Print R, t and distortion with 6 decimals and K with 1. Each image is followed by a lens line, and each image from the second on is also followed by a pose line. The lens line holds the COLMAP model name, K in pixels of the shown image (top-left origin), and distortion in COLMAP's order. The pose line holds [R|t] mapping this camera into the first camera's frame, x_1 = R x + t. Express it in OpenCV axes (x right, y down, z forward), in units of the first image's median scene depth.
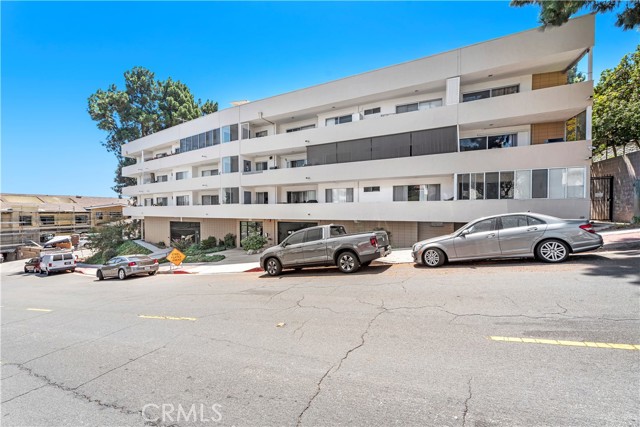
lens RADIAL K [[256.8, 0, 318.3], [0, 256.8, 218.6], [0, 0, 1]] dist [0.007717, -0.000592]
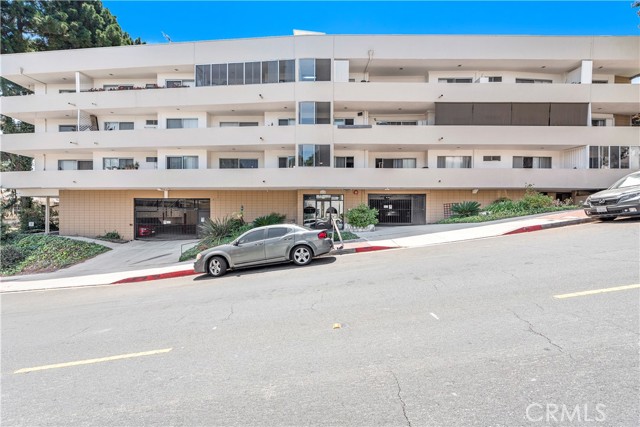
lens RADIAL K [[256.8, 0, 321.0], [0, 256.8, 216.3], [0, 0, 1]] dist [0.007717, -0.000592]
pose [[0.882228, 0.002215, 0.470817, -0.673974], [0.007797, 0.999783, -0.019314, 0.098743], [-0.470757, 0.020710, 0.882020, 0.356881]]
